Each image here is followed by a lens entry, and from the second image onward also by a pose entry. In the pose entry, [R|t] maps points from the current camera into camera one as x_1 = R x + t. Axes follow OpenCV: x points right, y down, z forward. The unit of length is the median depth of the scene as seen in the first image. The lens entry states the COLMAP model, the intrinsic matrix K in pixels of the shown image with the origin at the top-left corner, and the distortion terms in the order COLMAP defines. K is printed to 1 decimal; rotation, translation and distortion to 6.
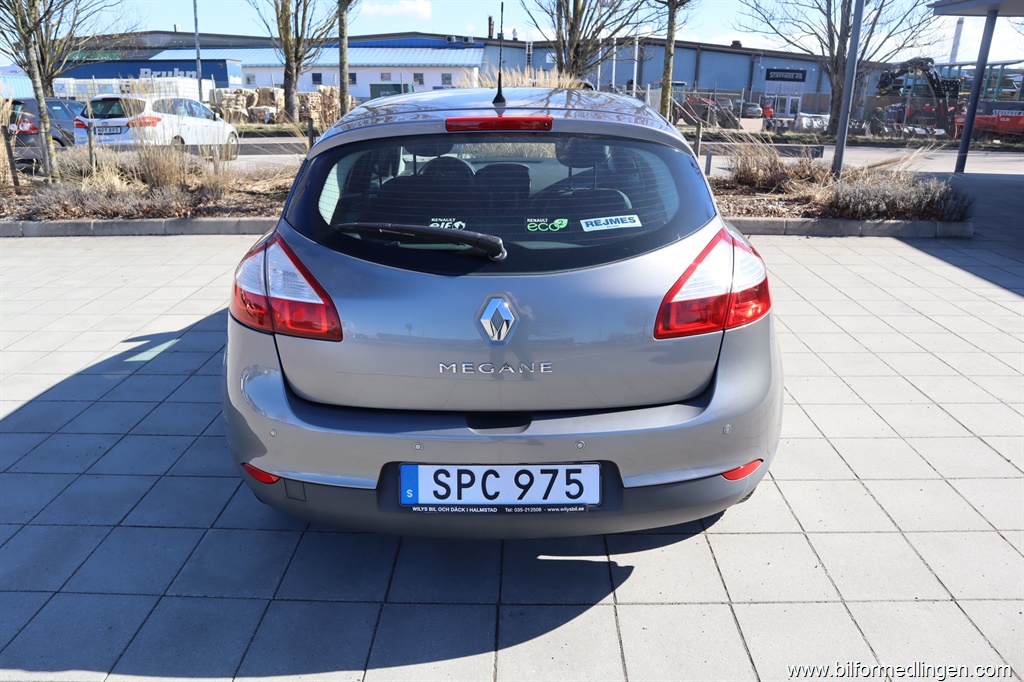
lens RADIAL K [[715.6, 0, 512.0], [0, 715.6, 341.0], [0, 0, 1]] dist [-0.123106, 0.081595]
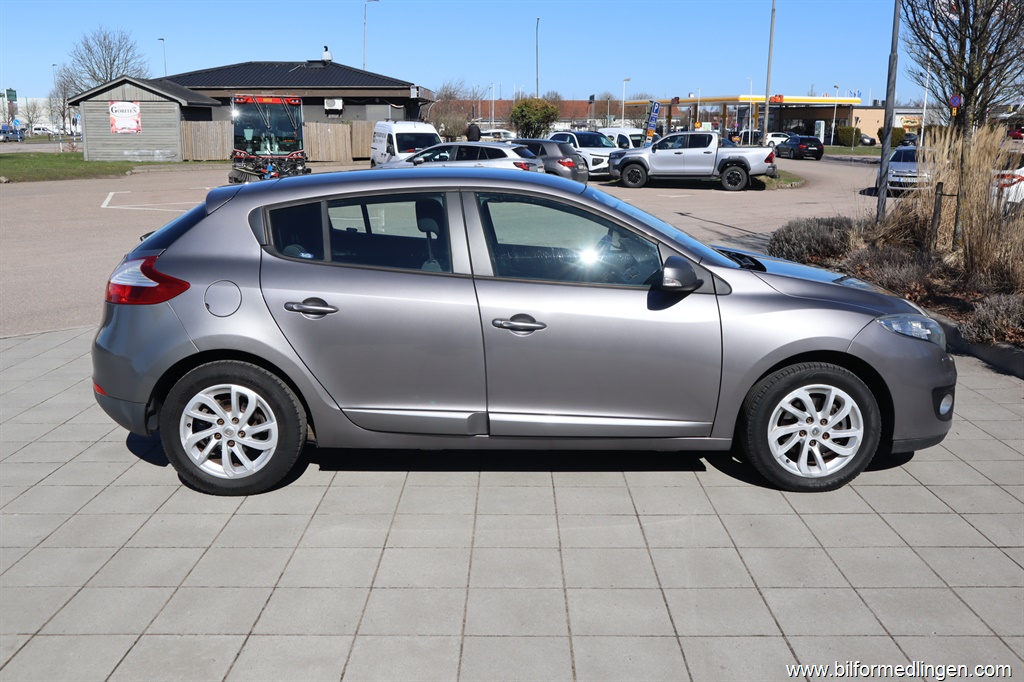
lens RADIAL K [[968.1, 0, 512.0], [0, 968.1, 341.0], [0, 0, 1]] dist [-0.024910, 0.010817]
pose [[0.013318, 0.208751, -0.977878, 0.185354], [-0.346858, 0.918204, 0.191289, -0.050804], [0.937823, 0.336637, 0.084636, 0.121463]]
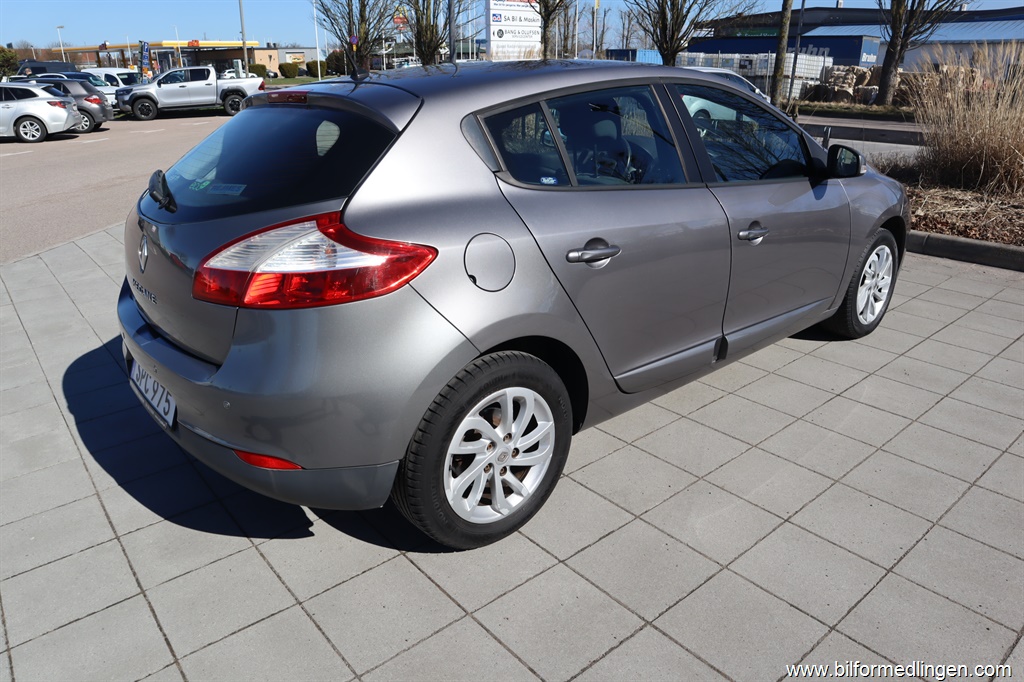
lens RADIAL K [[715.6, 0, 512.0], [0, 715.6, 341.0], [0, 0, 1]] dist [-0.123106, 0.081595]
pose [[0.648353, 0.267655, -0.712741, 0.085561], [-0.246344, 0.959557, 0.136252, -0.013636], [0.720384, 0.087240, 0.688067, 0.040367]]
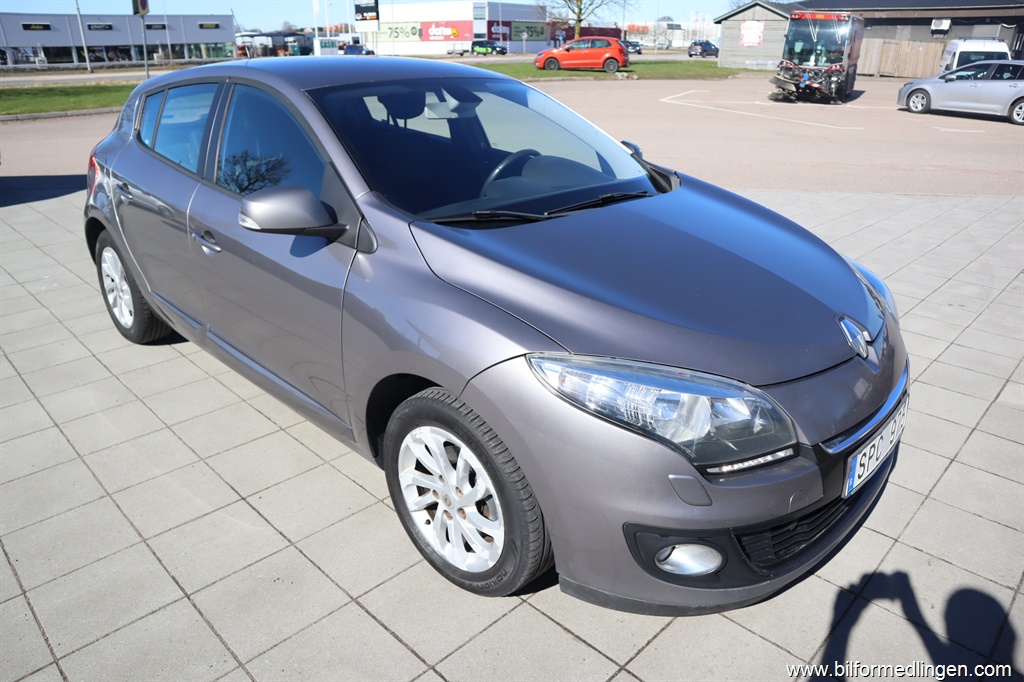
lens RADIAL K [[715.6, 0, 512.0], [0, 715.6, 341.0], [0, 0, 1]] dist [-0.123106, 0.081595]
pose [[-0.689986, 0.275507, -0.669339, 0.070989], [-0.258139, 0.770261, 0.583149, -0.080808], [0.676228, 0.575147, -0.460350, 0.217204]]
